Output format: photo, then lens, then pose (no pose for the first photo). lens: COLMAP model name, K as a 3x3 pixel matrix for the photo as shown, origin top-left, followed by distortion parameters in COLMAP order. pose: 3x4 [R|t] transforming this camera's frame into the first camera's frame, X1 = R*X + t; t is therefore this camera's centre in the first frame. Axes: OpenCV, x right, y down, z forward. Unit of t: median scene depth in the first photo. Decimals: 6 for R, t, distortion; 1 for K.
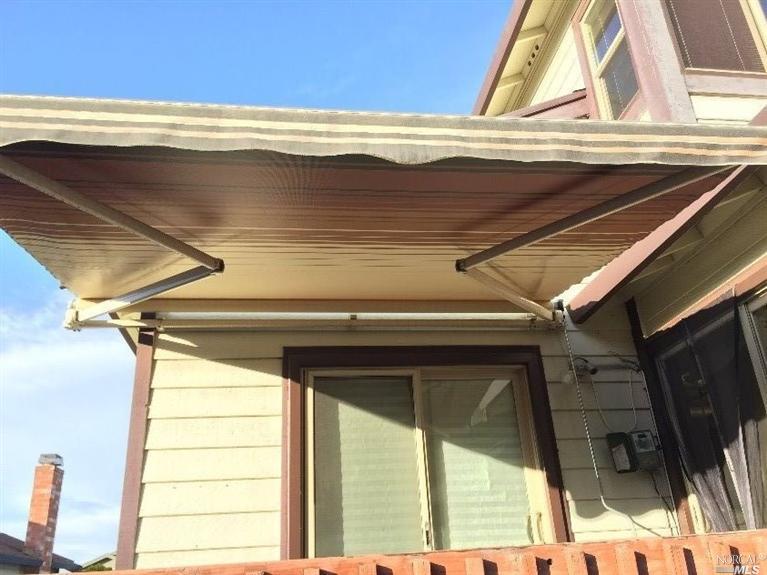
lens RADIAL K [[664.1, 0, 383.5], [0, 664.1, 287.5], [0, 0, 1]] dist [0.092526, -0.139161]
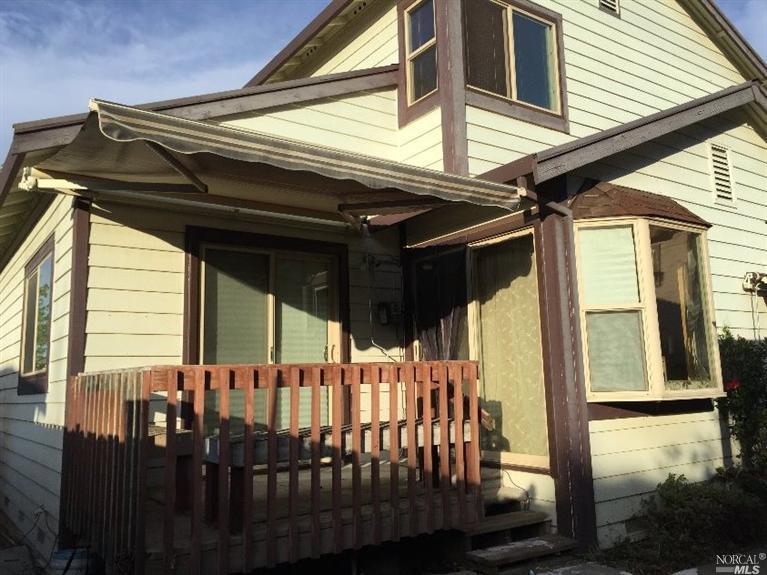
lens RADIAL K [[664.1, 0, 383.5], [0, 664.1, 287.5], [0, 0, 1]] dist [0.092526, -0.139161]
pose [[0.889857, 0.095938, 0.446038, -0.404571], [-0.202829, 0.958904, 0.198400, -0.151457], [-0.408674, -0.267017, 0.872747, -0.443723]]
